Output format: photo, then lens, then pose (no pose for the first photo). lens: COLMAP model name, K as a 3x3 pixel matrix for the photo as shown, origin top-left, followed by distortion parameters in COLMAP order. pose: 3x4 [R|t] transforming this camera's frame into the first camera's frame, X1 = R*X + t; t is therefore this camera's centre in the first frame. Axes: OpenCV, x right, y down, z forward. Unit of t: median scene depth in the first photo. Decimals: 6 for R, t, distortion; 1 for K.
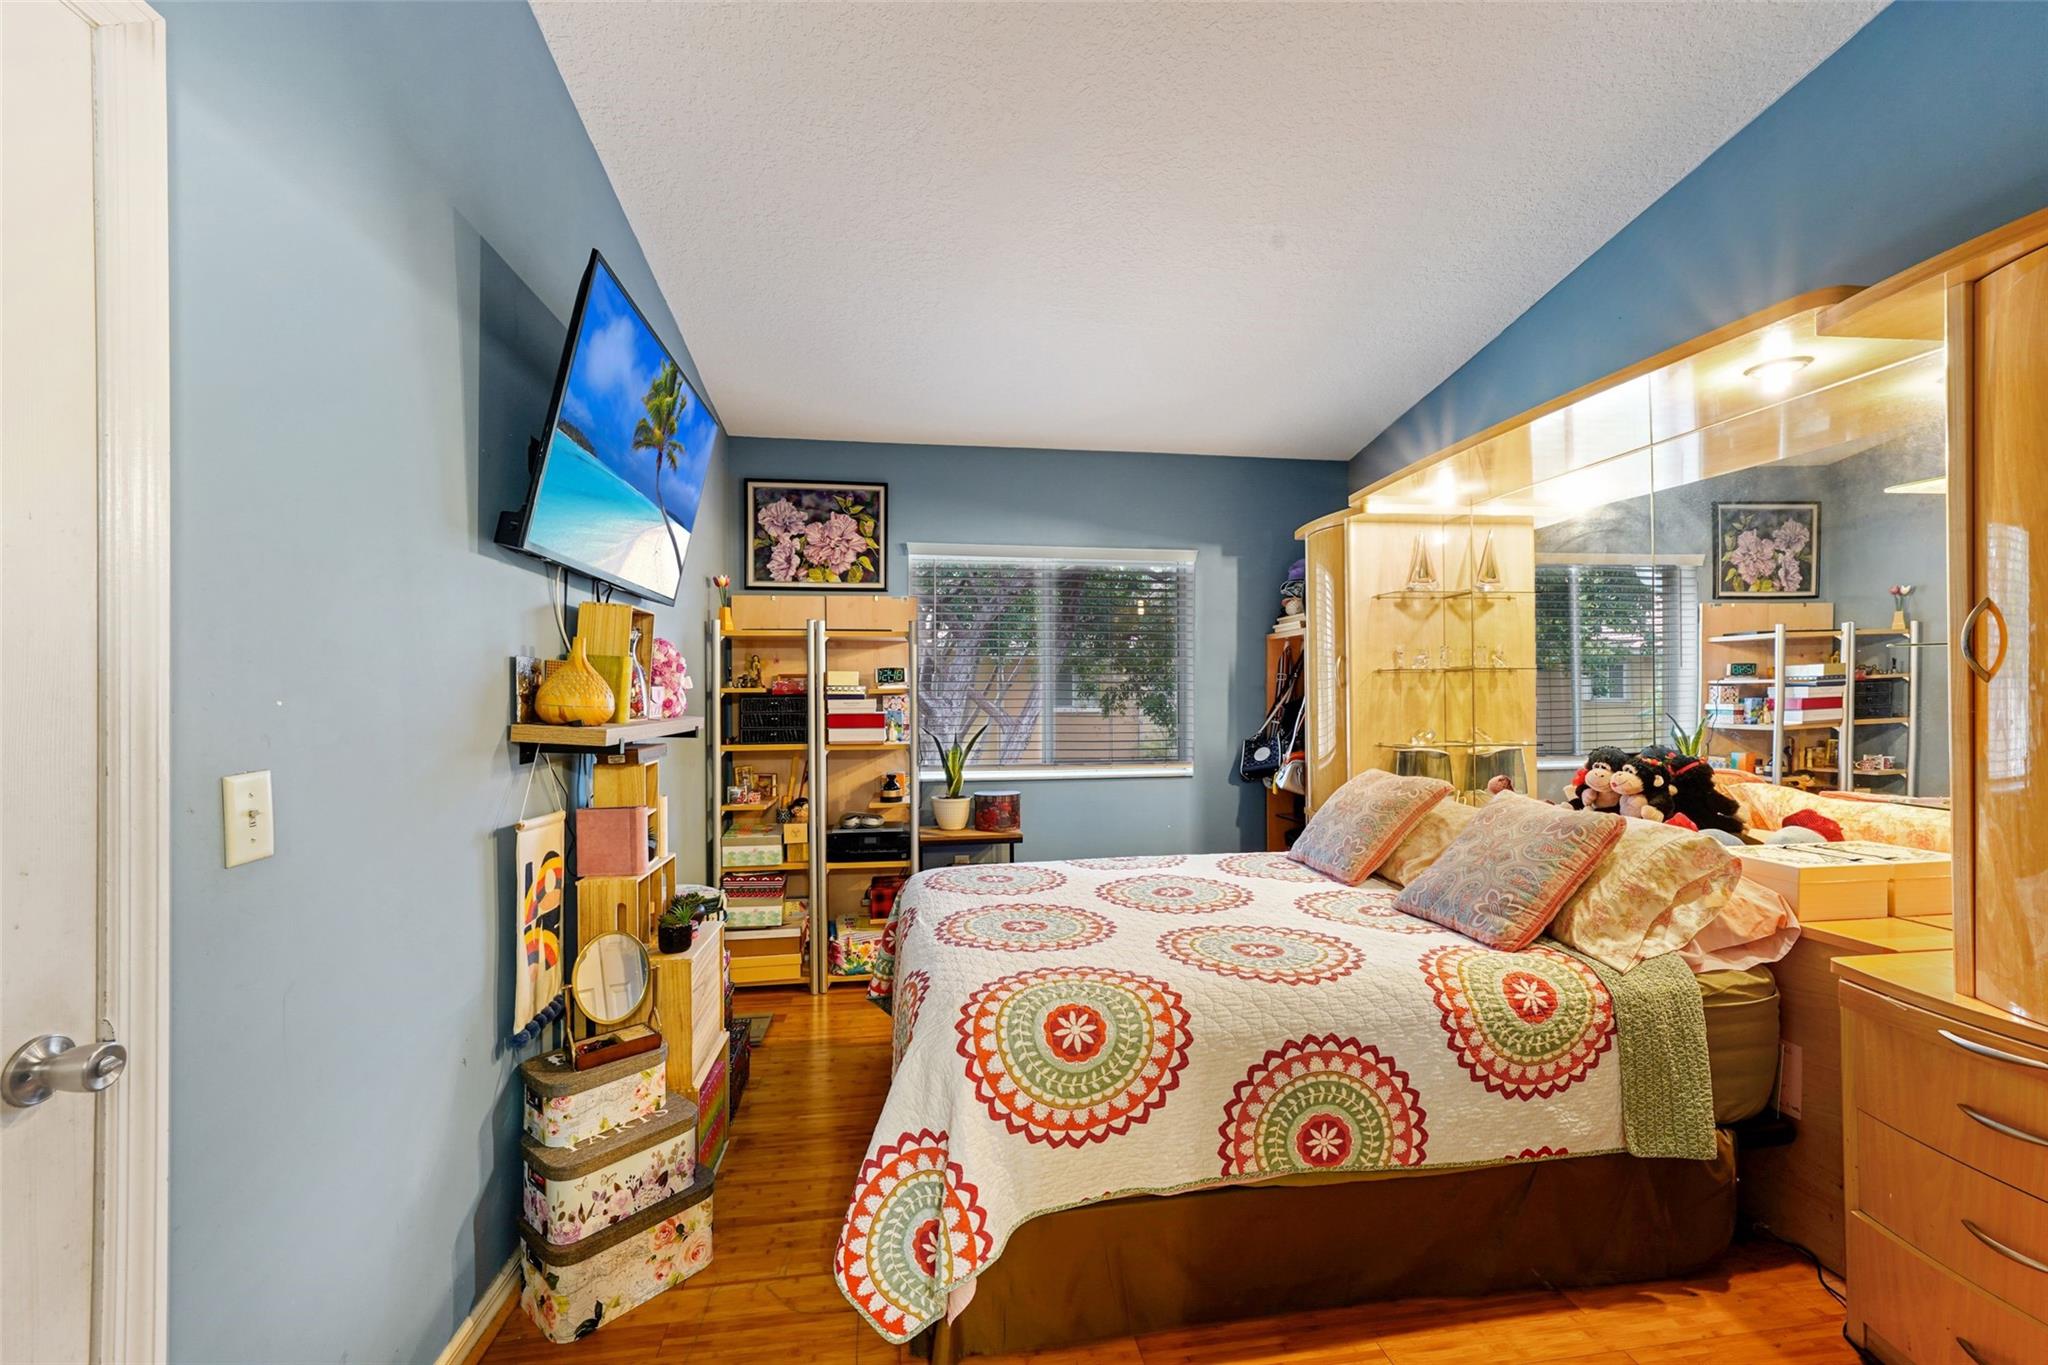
lens RADIAL K [[865.9, 0, 1031.9], [0, 865.9, 677.0], [0, 0, 1]] dist [0.001645, 0.000713]
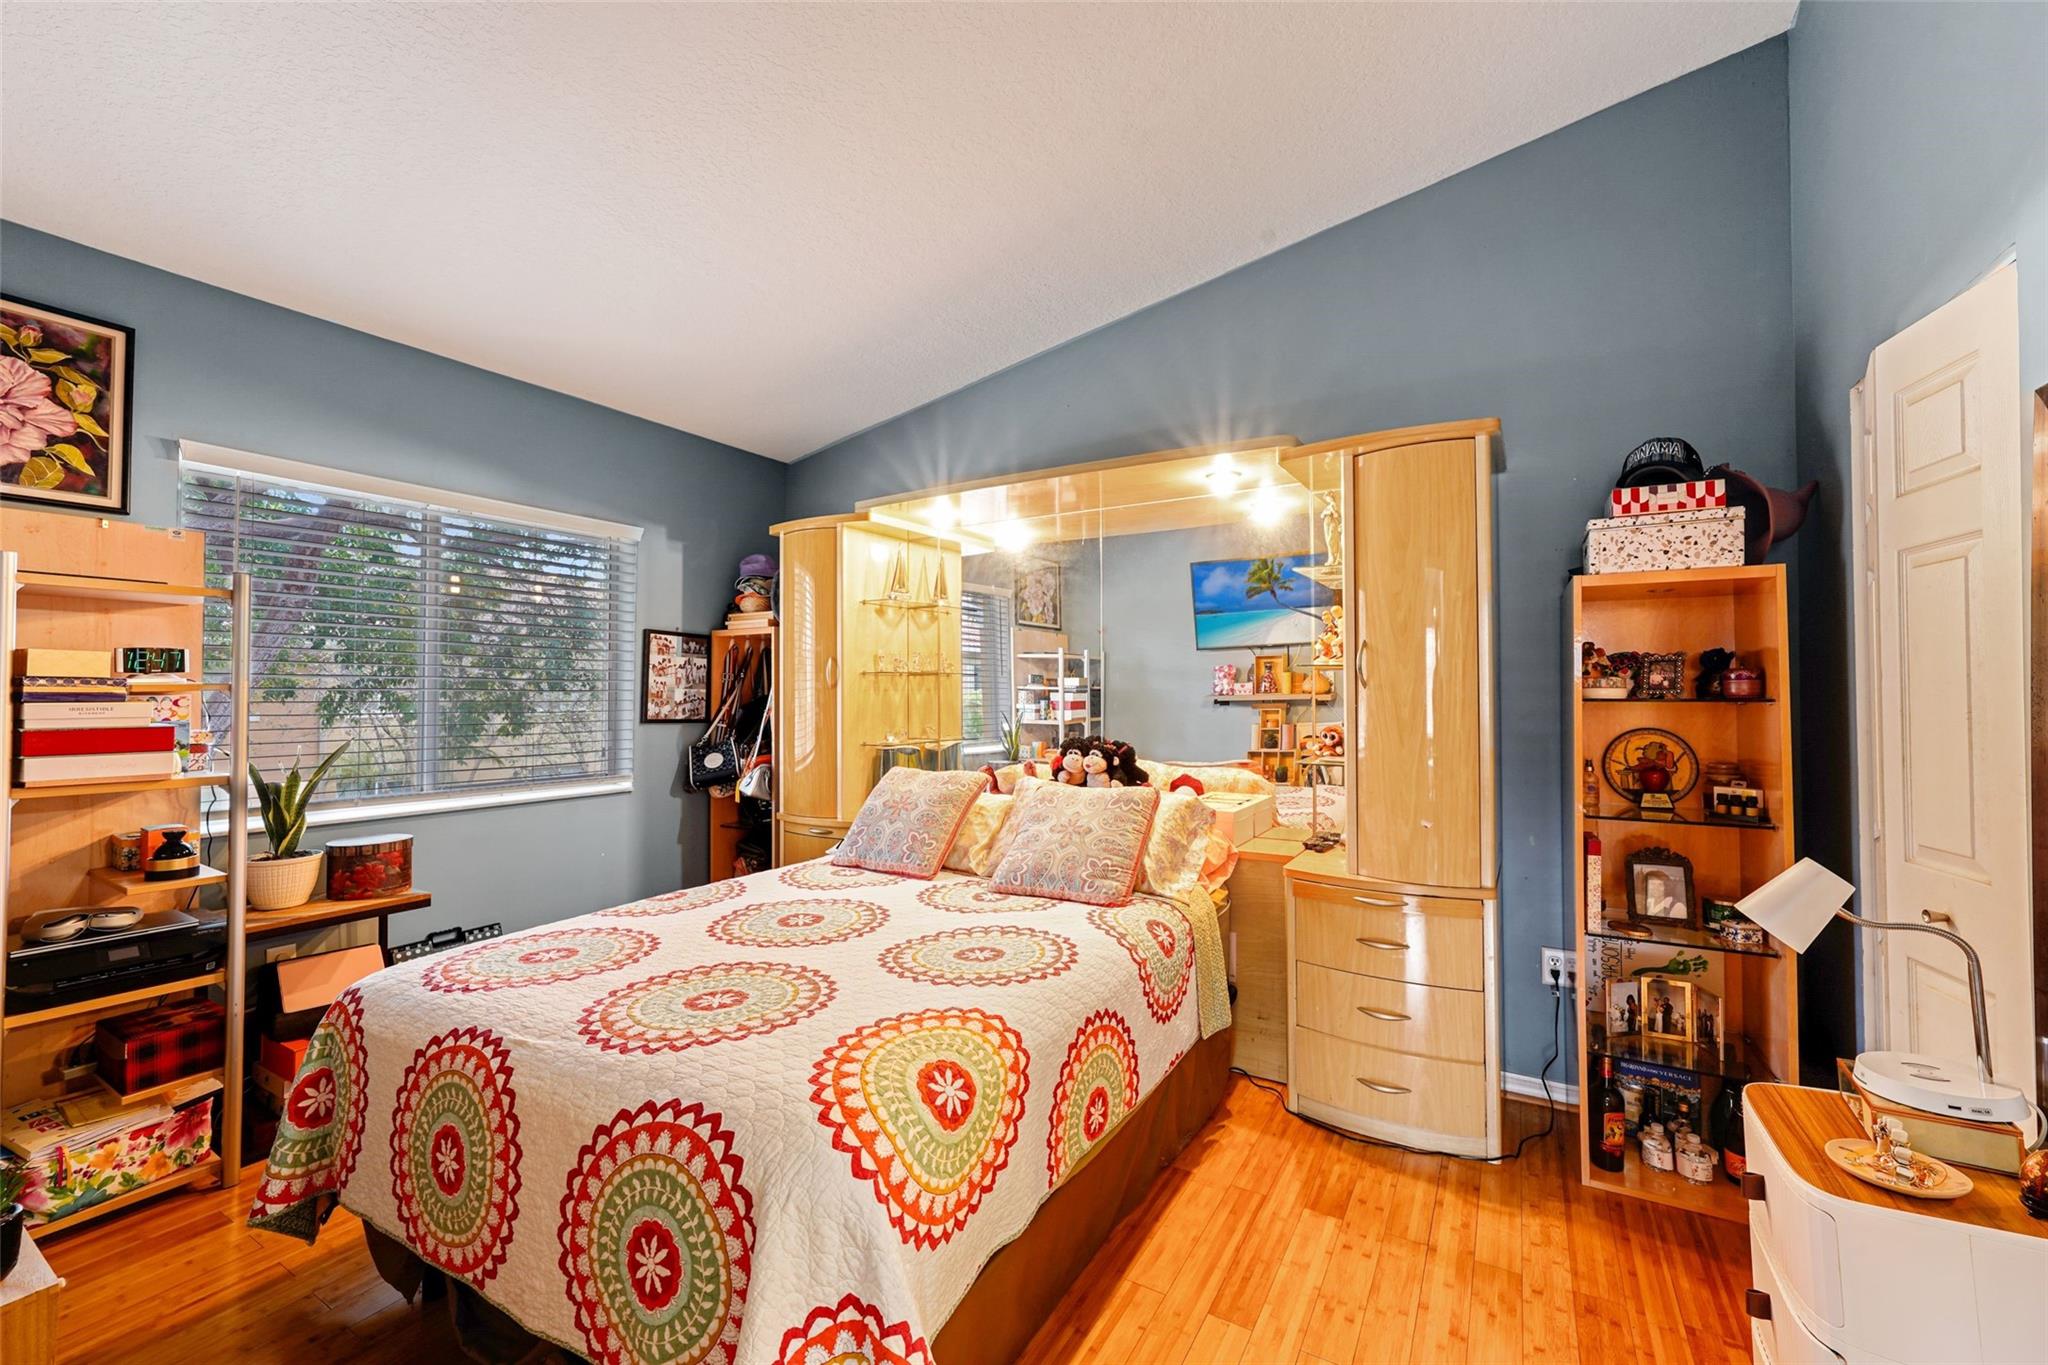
lens RADIAL K [[853.0, 0, 1026.2], [0, 853.0, 659.3], [0, 0, 1]] dist [-0.001820, 0.004230]
pose [[0.619293, 0.036235, 0.784323, -0.409788], [-0.017956, 0.999327, -0.031990, 0.008292], [-0.784954, 0.005728, 0.619527, 0.303168]]
